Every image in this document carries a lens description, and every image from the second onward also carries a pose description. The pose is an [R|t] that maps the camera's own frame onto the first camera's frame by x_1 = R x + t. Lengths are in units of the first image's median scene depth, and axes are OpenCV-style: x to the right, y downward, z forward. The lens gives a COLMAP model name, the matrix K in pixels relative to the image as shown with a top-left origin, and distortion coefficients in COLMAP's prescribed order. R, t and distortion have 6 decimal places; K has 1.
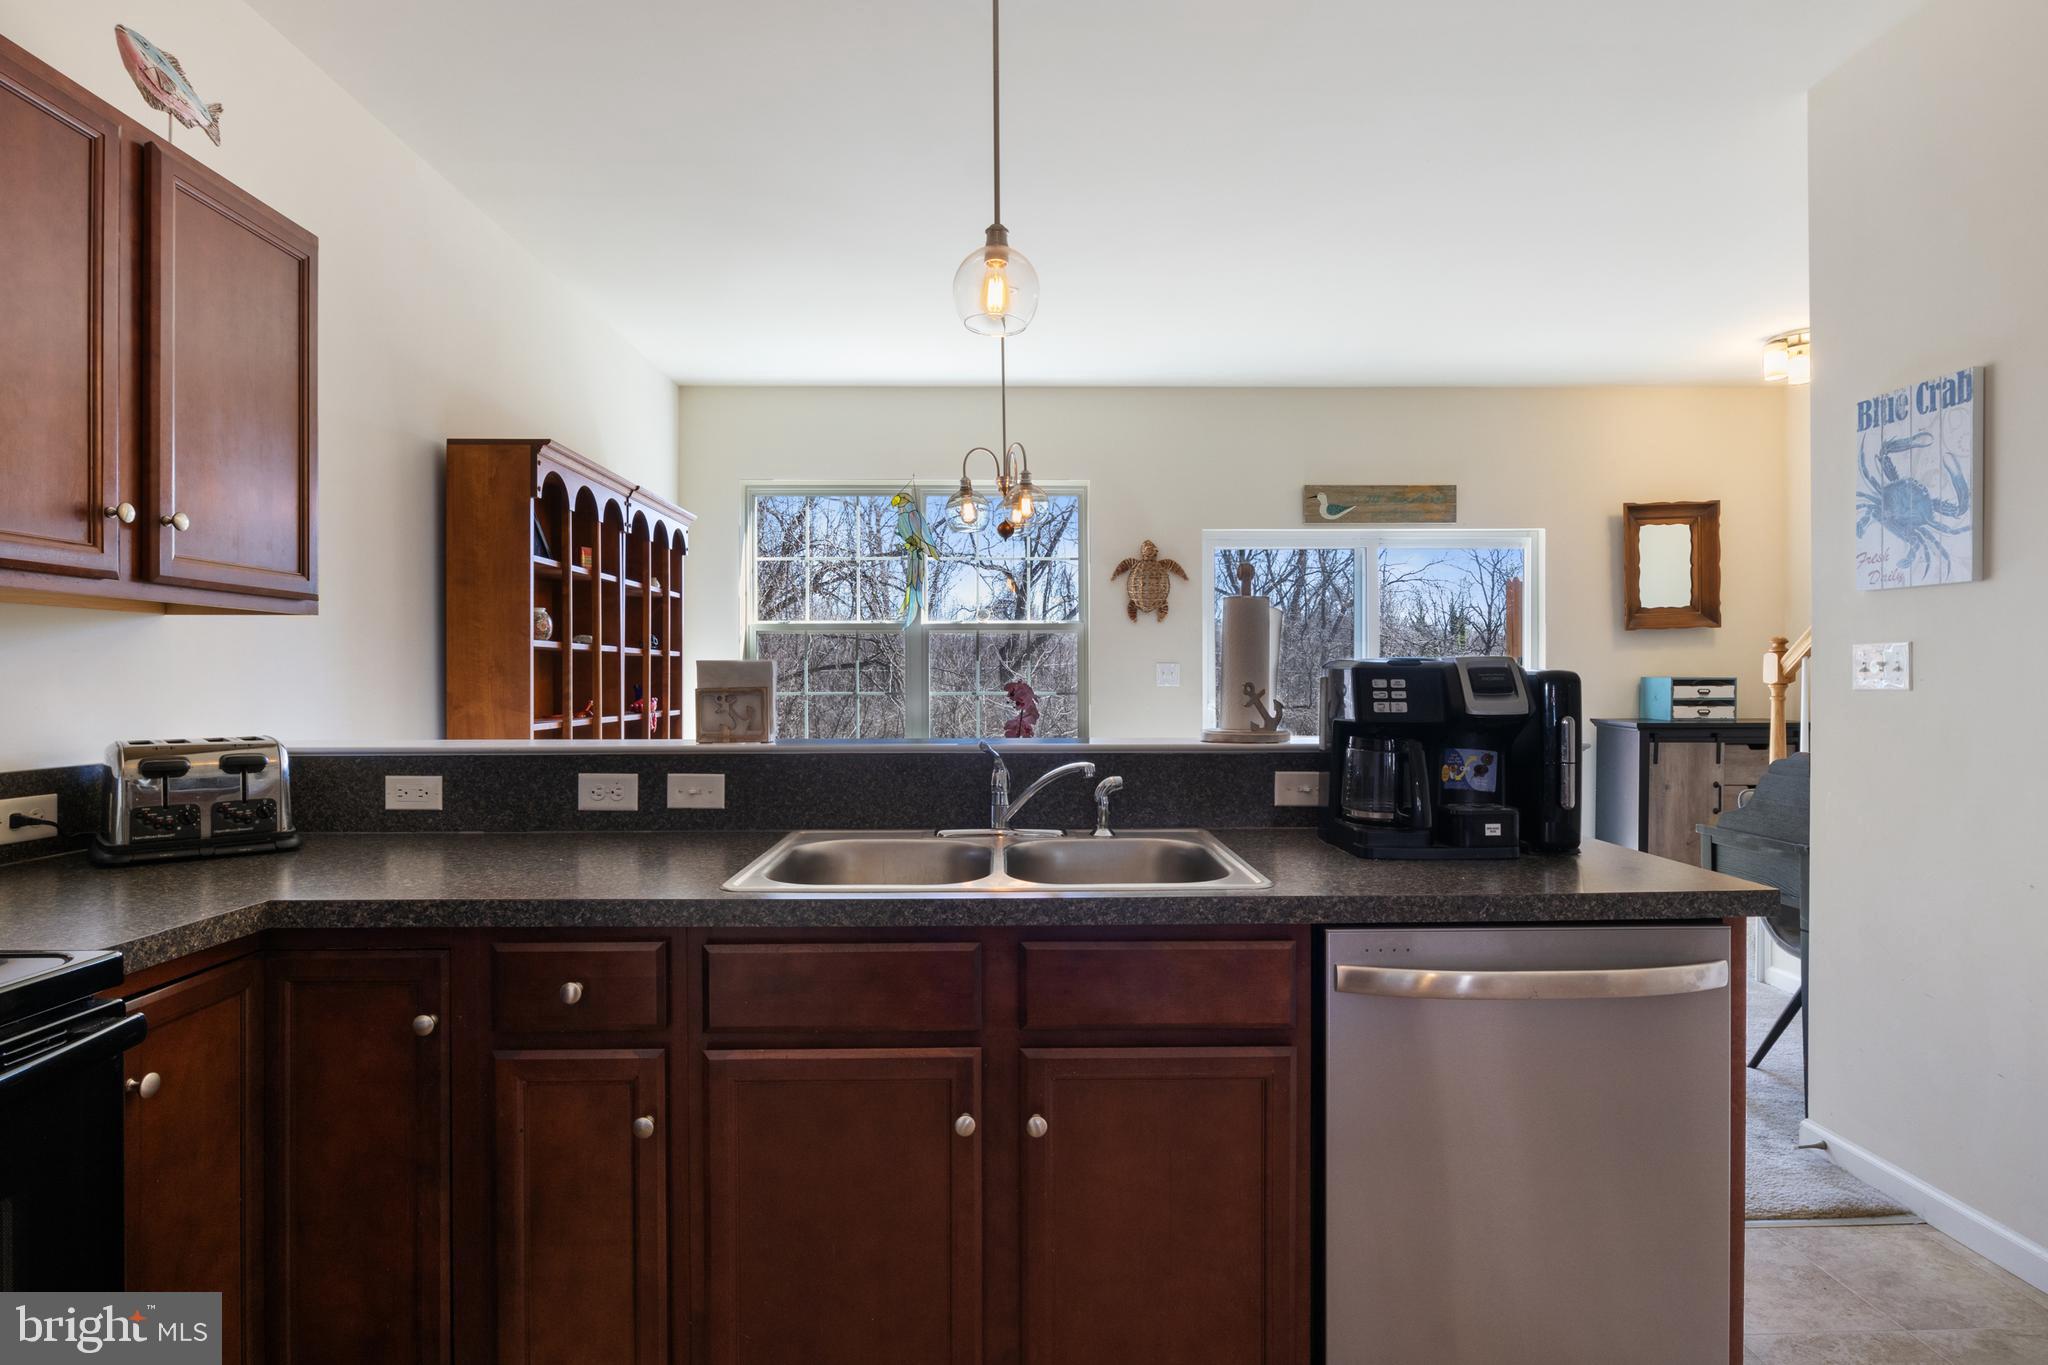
lens RADIAL K [[1025.6, 0, 1024.0], [0, 1025.6, 682.5], [0, 0, 1]] dist [-0.003191, -0.000358]
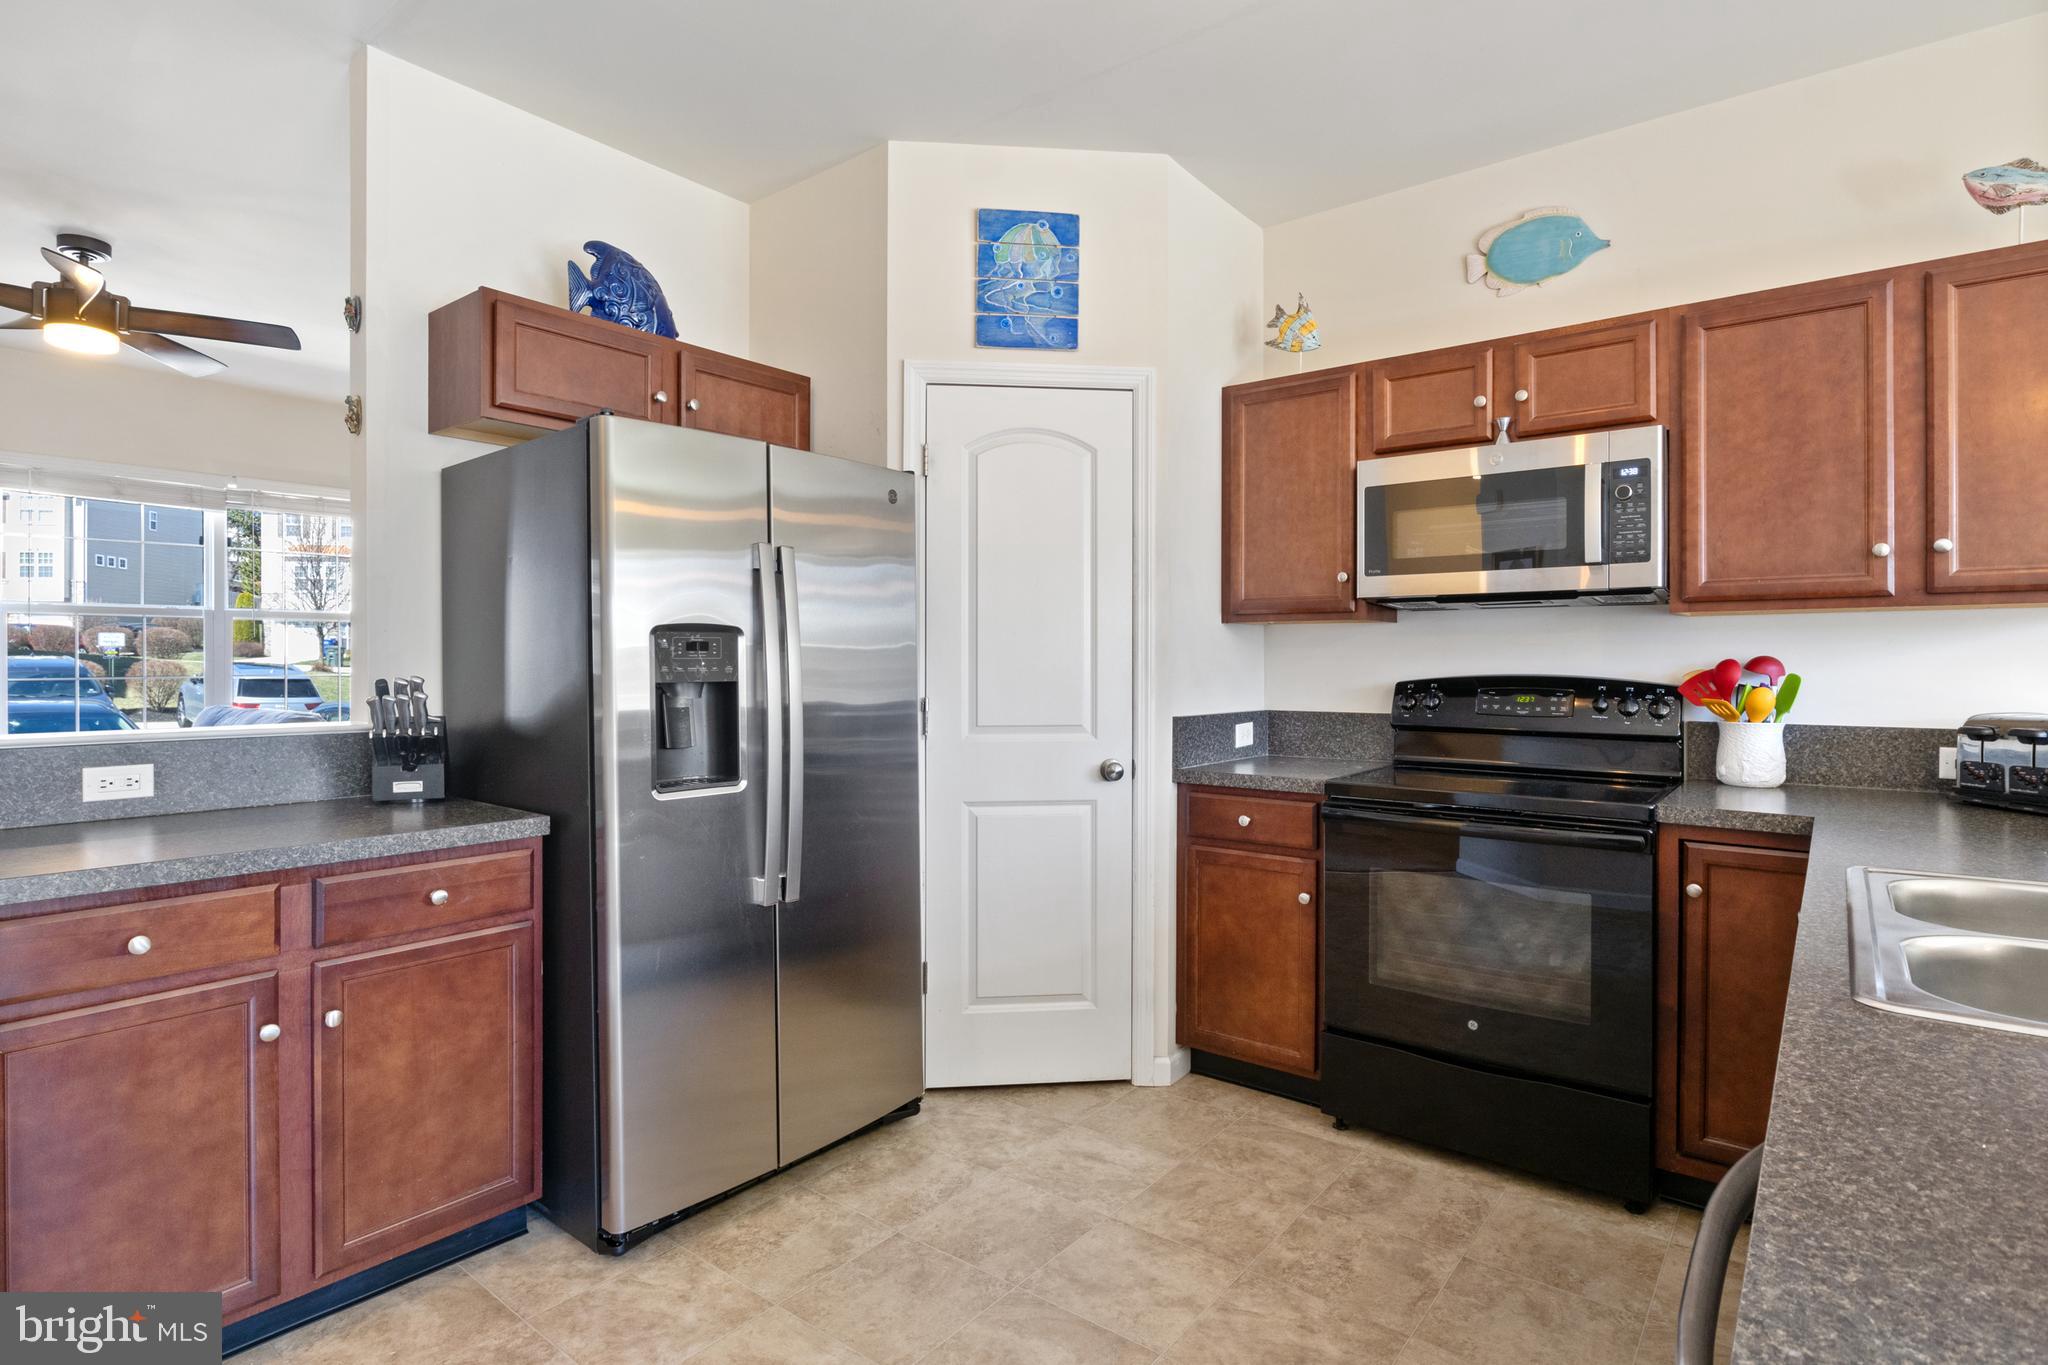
lens RADIAL K [[1034.0, 0, 1021.3], [0, 1034.0, 664.6], [0, 0, 1]] dist [-0.008552, -0.000719]
pose [[-0.638059, 0.004178, -0.769976, 0.609040], [-0.001848, 0.999974, 0.006957, -0.006183], [0.769985, 0.005862, -0.638035, 0.587782]]
